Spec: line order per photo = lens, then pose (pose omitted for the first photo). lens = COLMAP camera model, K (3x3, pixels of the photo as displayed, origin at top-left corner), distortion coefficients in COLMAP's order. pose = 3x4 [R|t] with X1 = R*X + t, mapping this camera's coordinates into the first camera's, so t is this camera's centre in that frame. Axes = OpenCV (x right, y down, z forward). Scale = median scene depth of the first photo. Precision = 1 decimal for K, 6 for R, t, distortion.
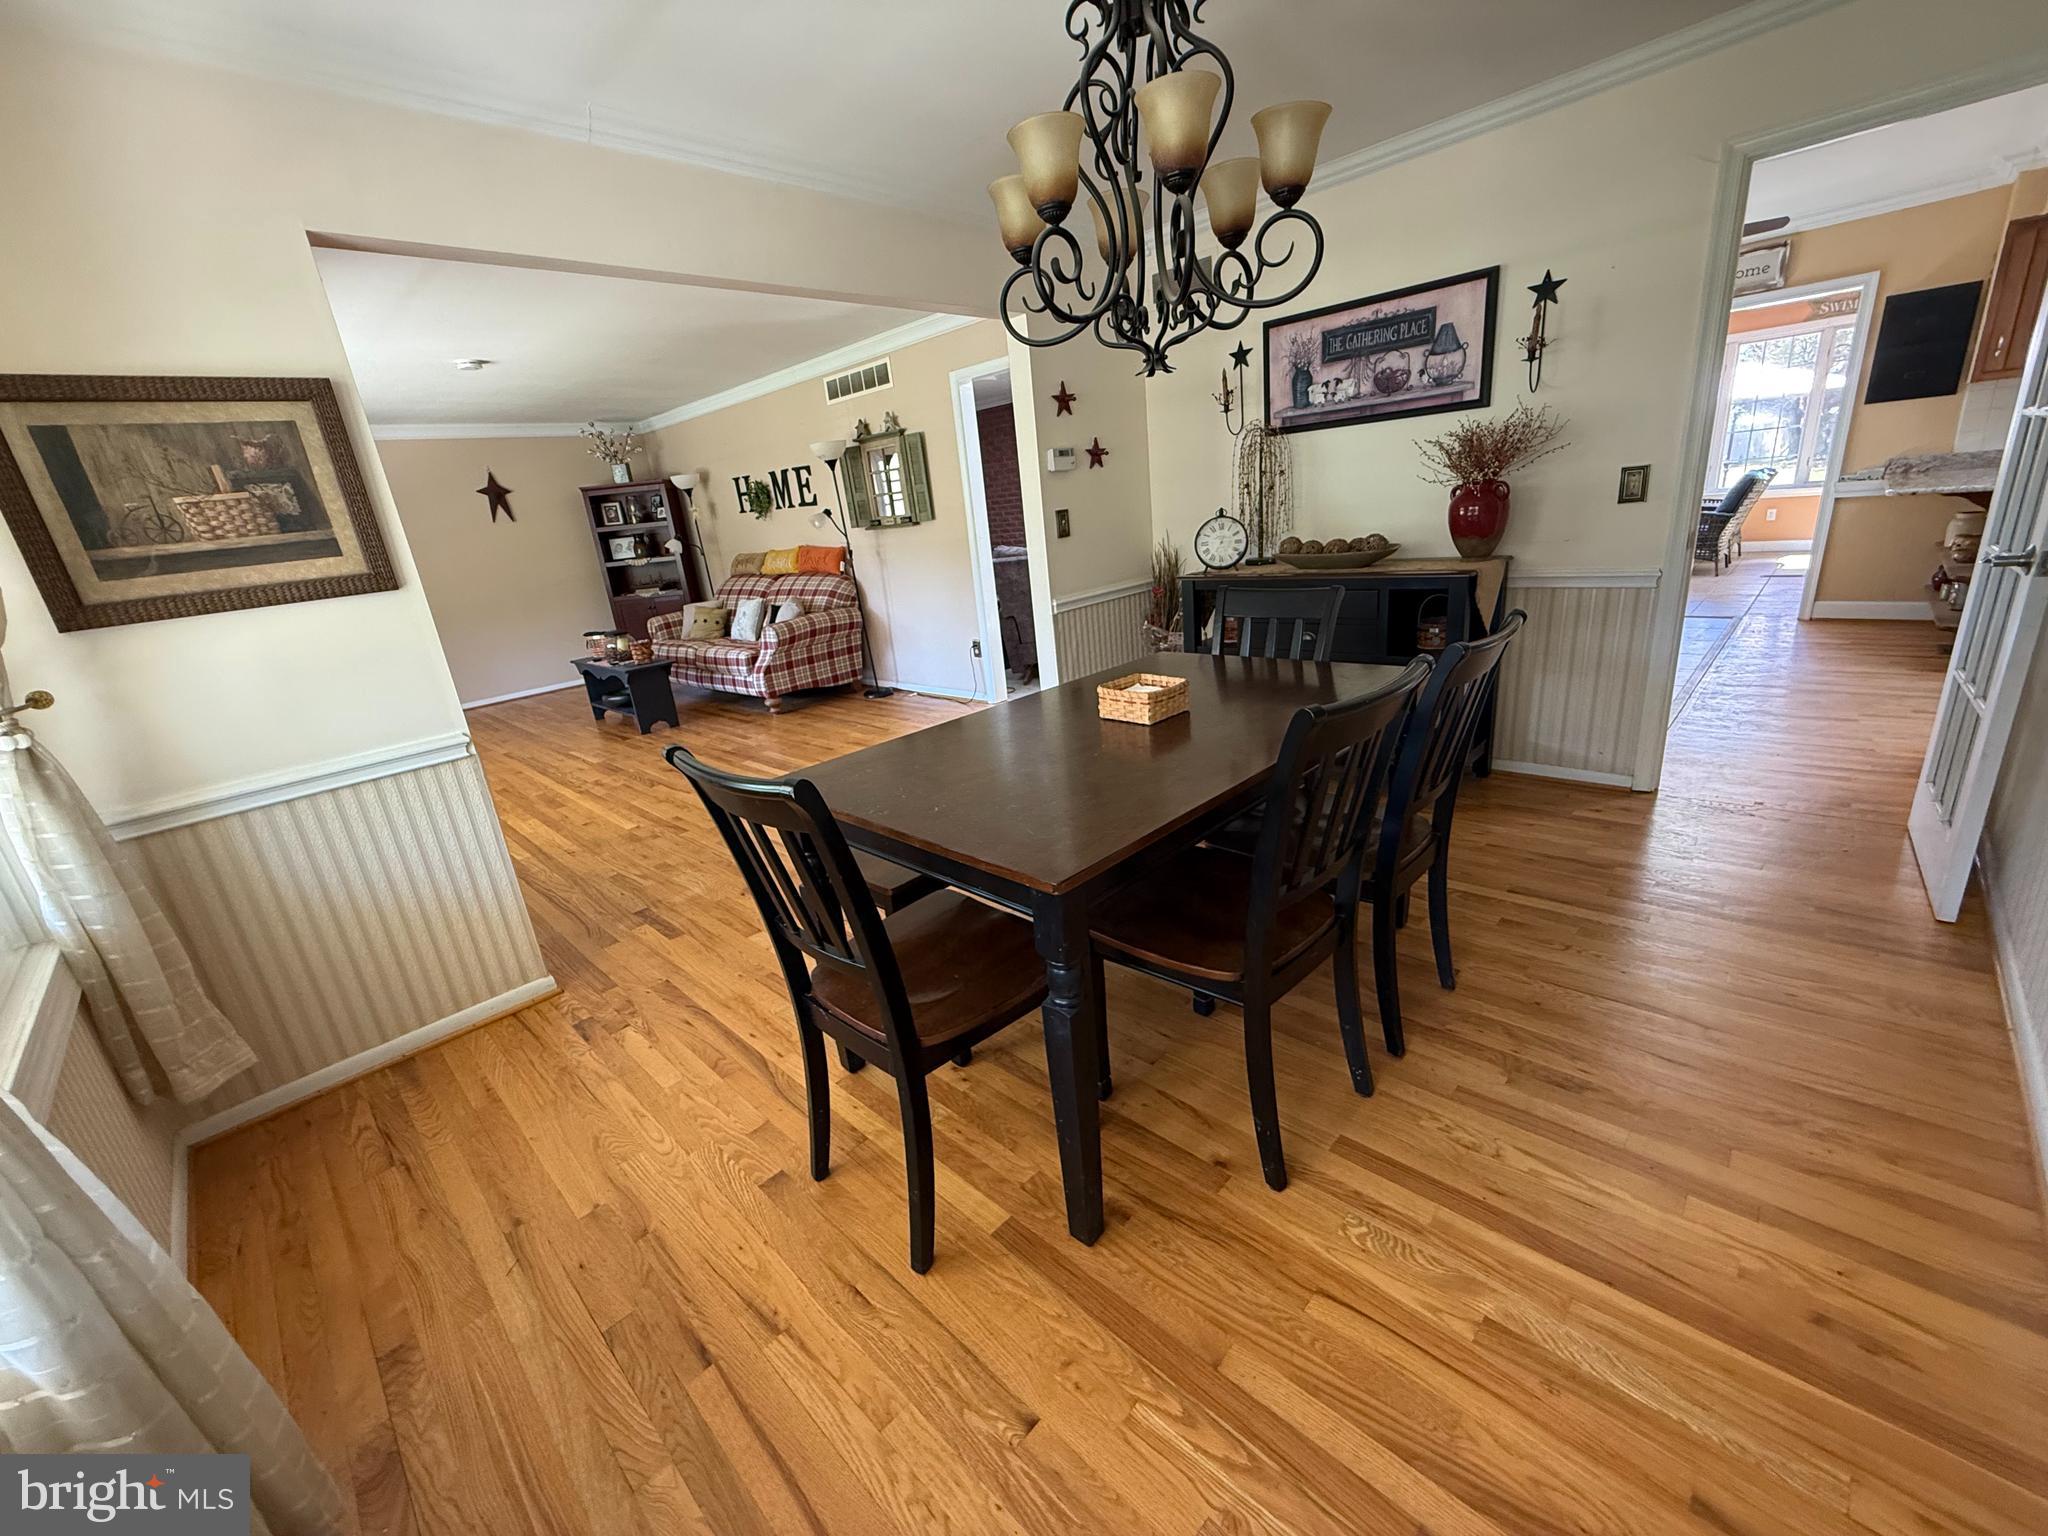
lens RADIAL K [[817.2, 0, 1017.4], [0, 817.2, 766.7], [0, 0, 1]] dist [-0.000177, 0.000279]
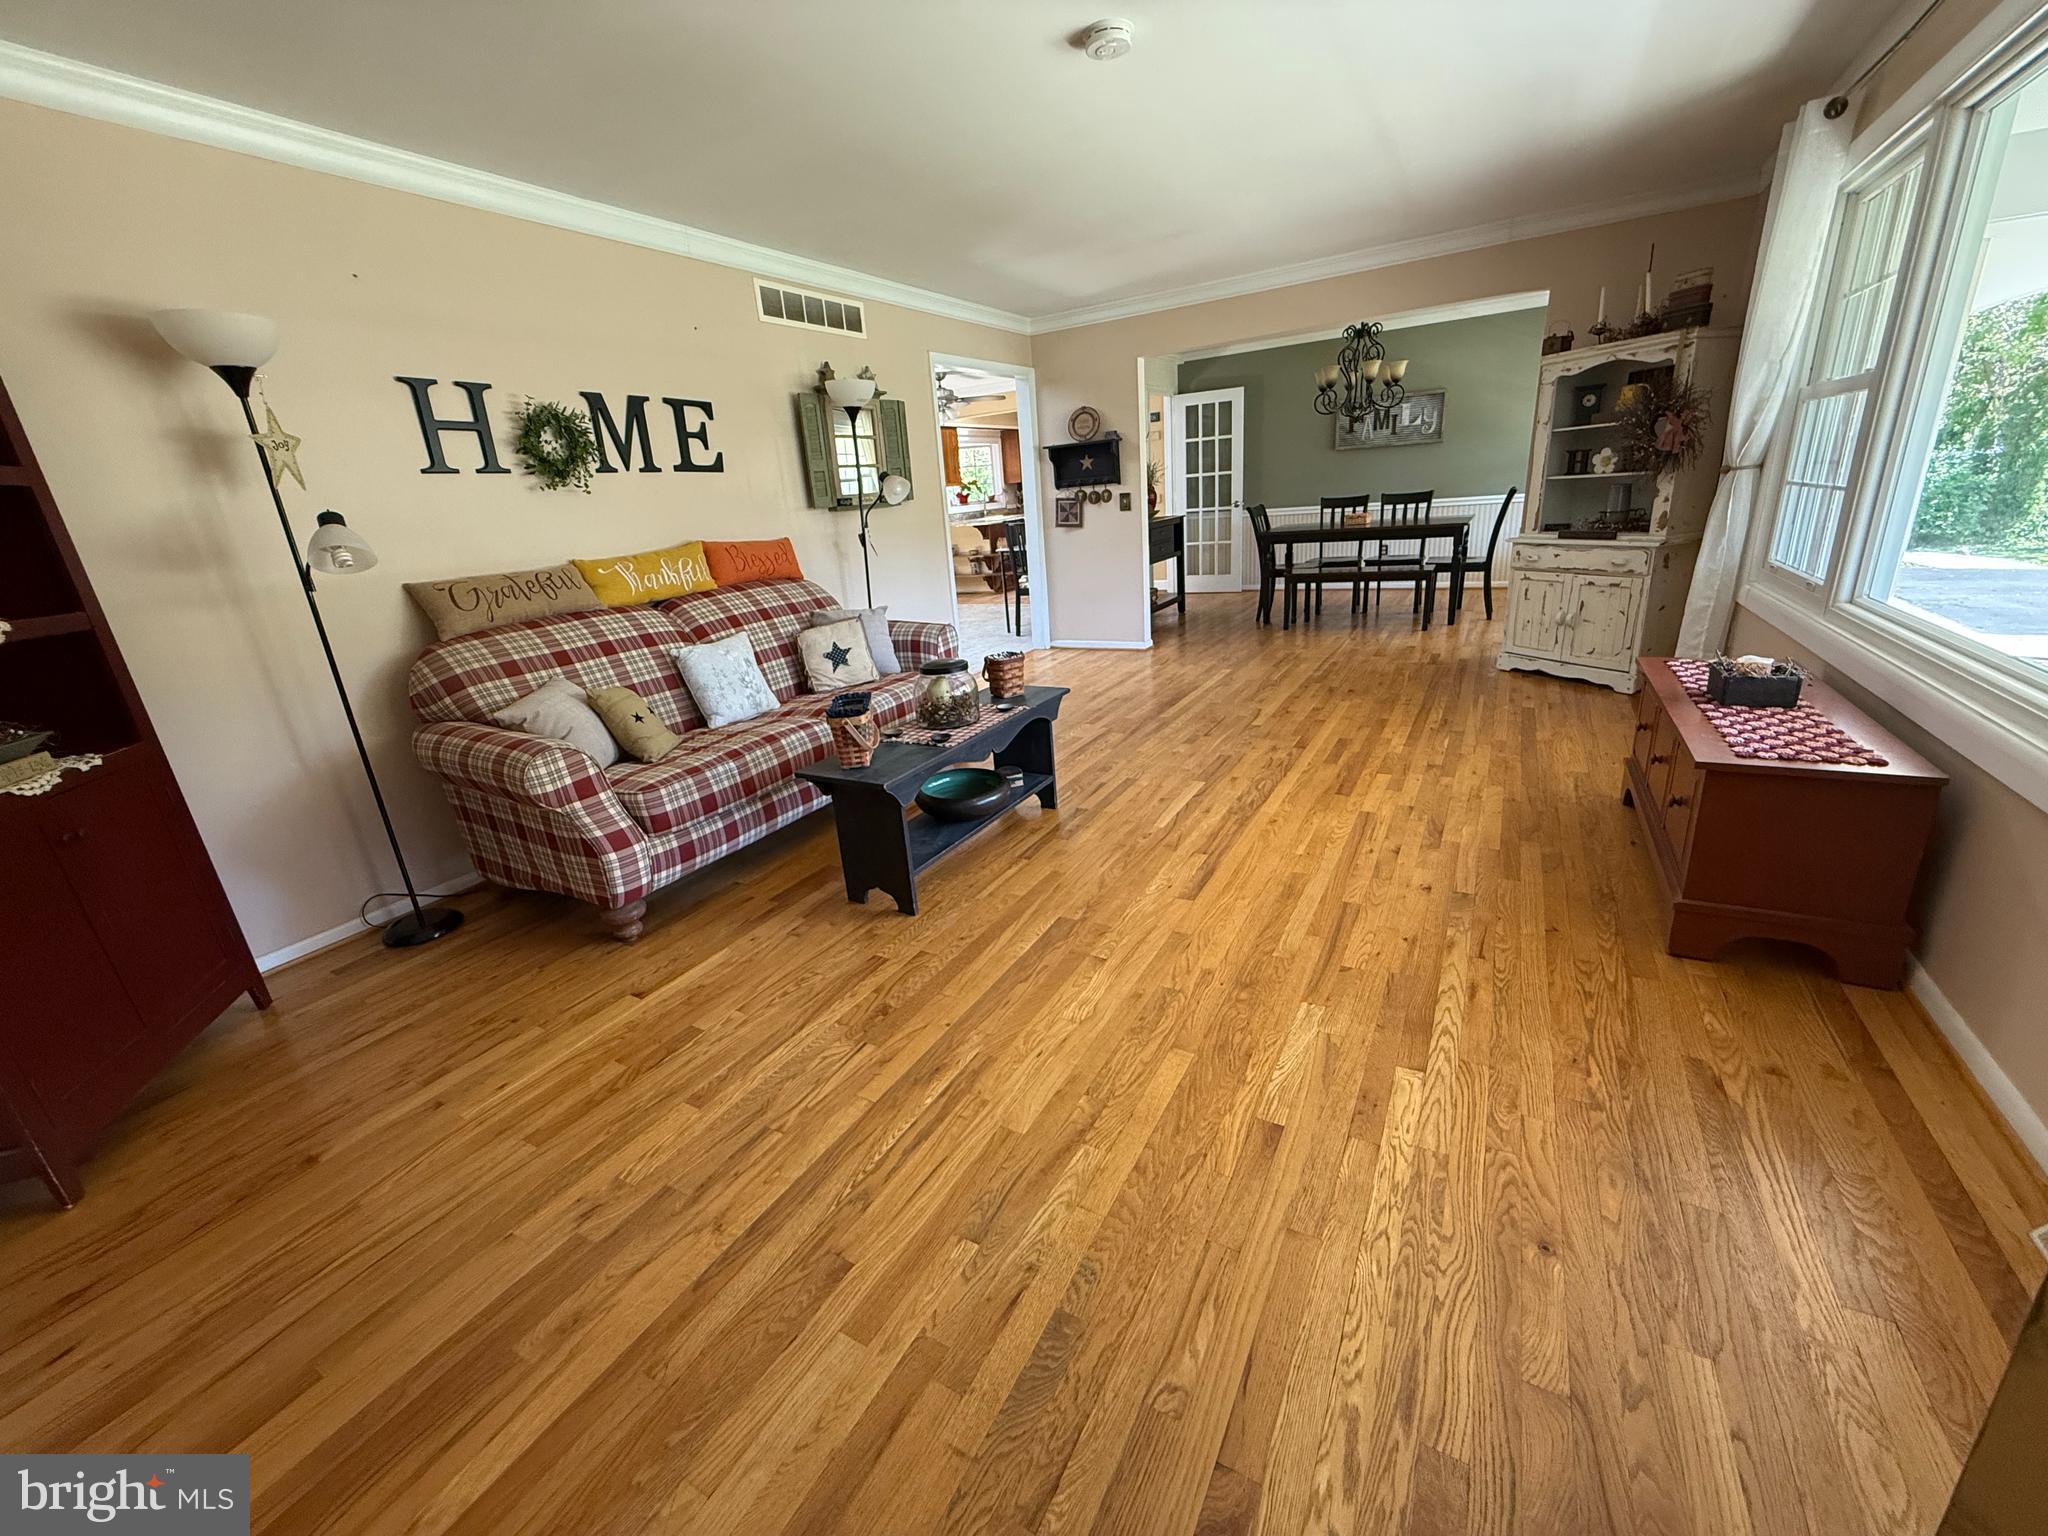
lens RADIAL K [[817.2, 0, 1017.4], [0, 817.2, 766.7], [0, 0, 1]] dist [-0.000177, 0.000279]
pose [[-0.244198, -0.194215, 0.950078, -1.062839], [0.394015, 0.875348, 0.280212, -0.253473], [-0.886070, 0.442772, -0.137234, 1.163630]]
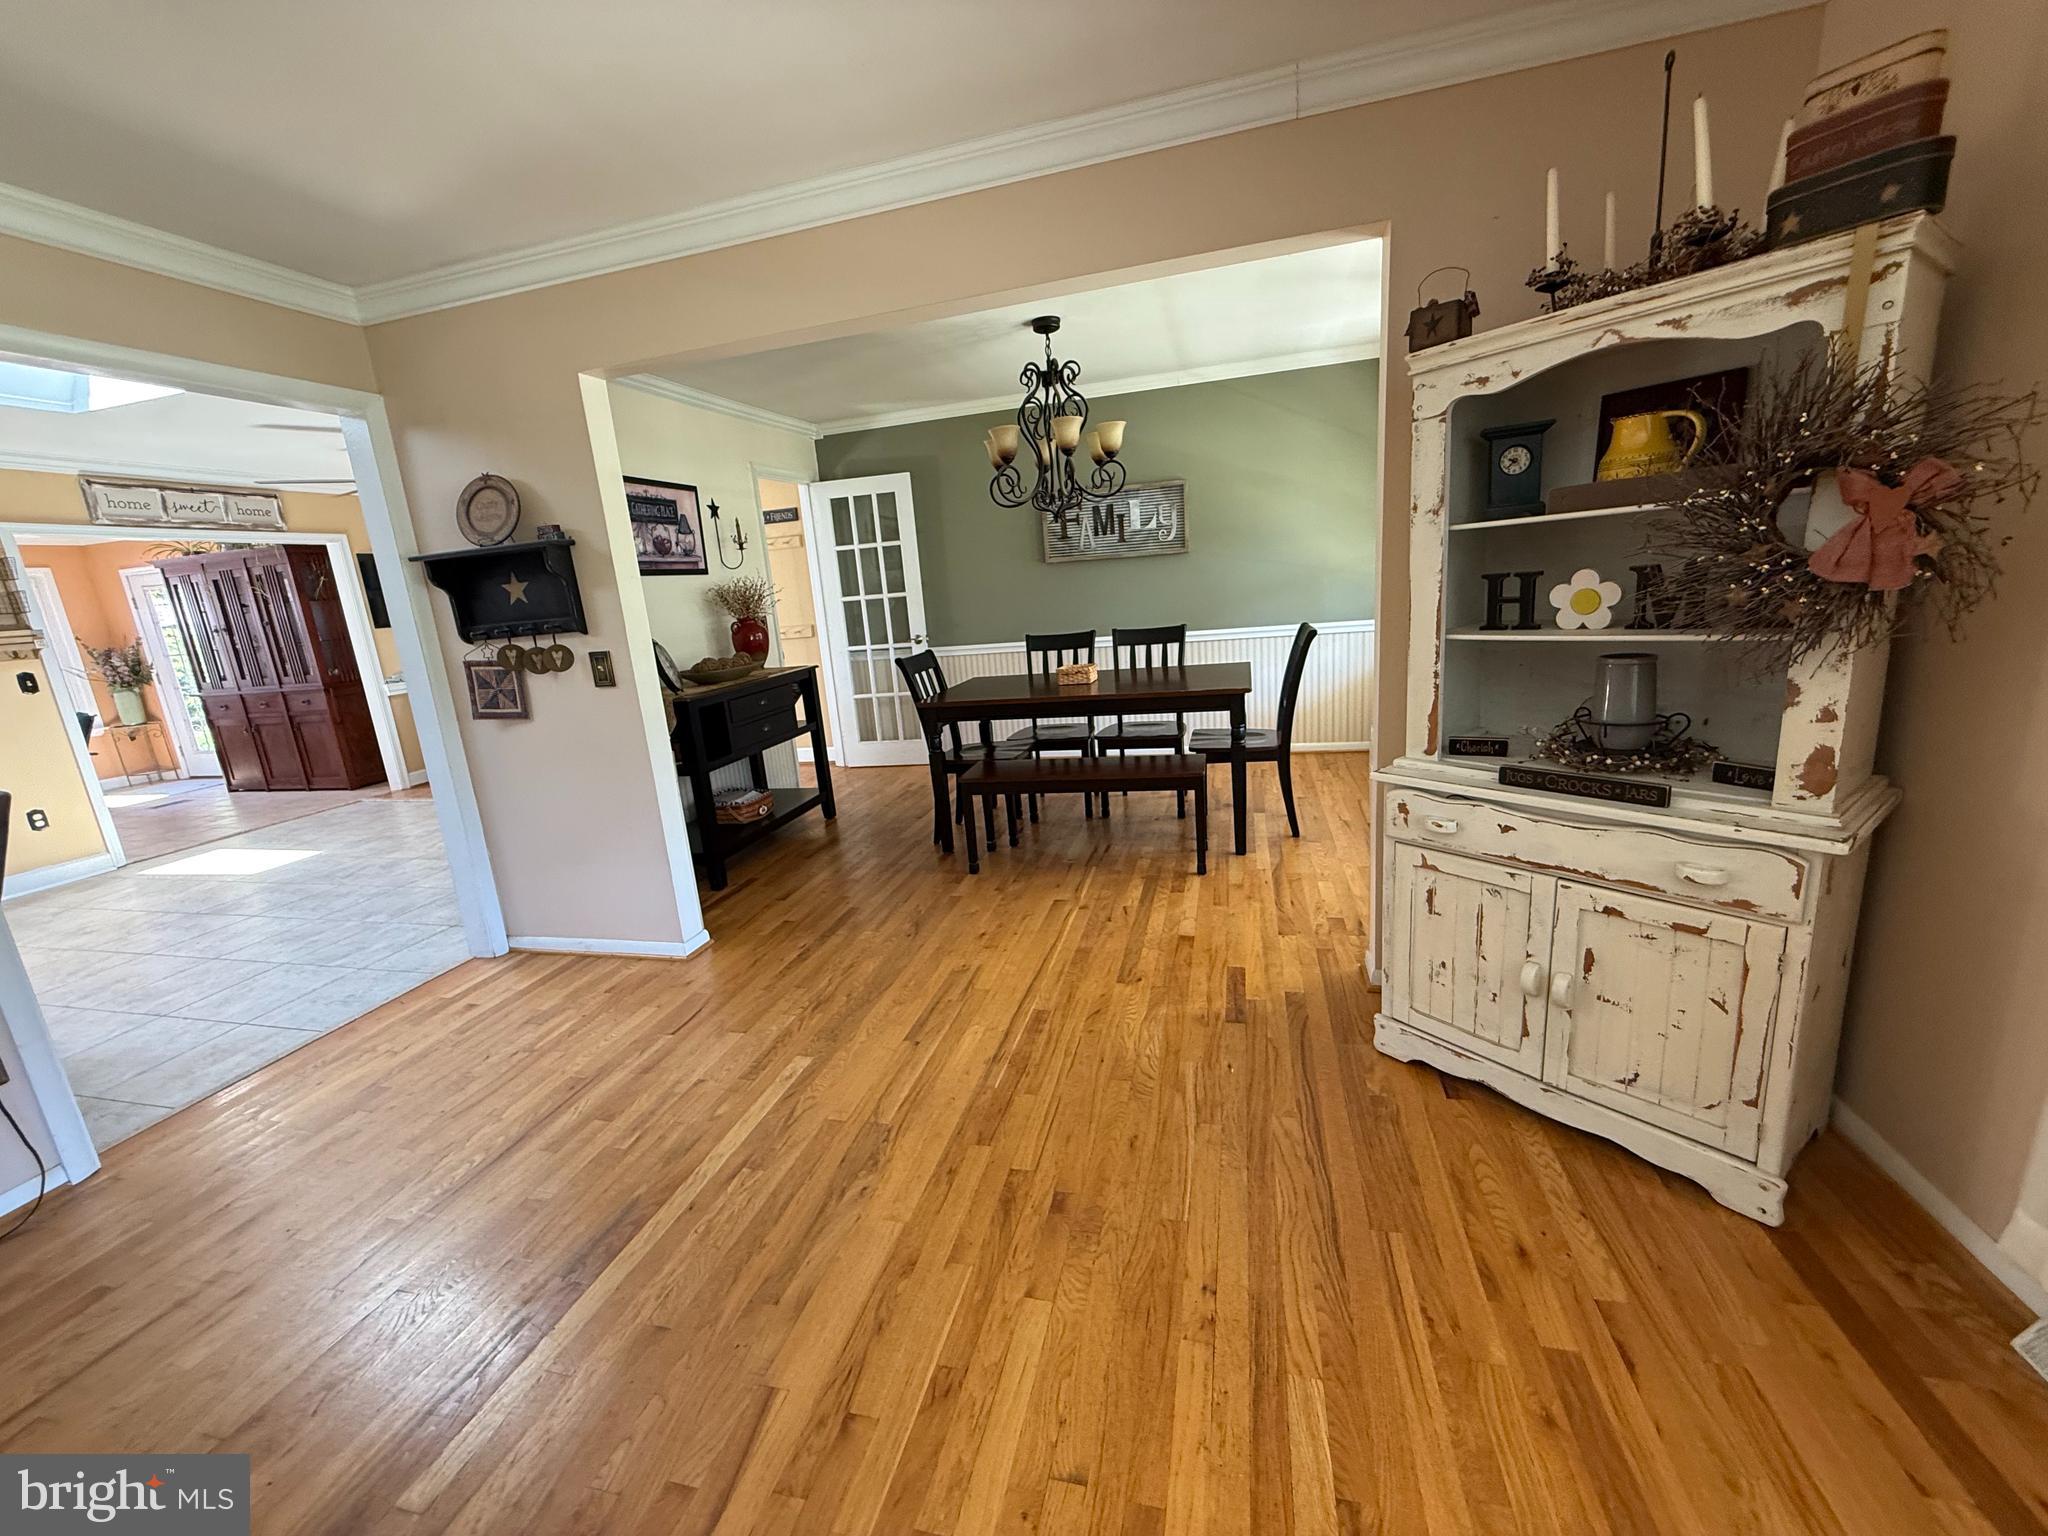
lens RADIAL K [[817.2, 0, 1017.4], [0, 817.2, 766.7], [0, 0, 1]] dist [-0.000177, 0.000279]
pose [[-0.486756, -0.056669, 0.871698, -0.567324], [0.390409, 0.878572, 0.275120, -0.184511], [-0.781440, 0.474236, -0.405526, 0.754810]]
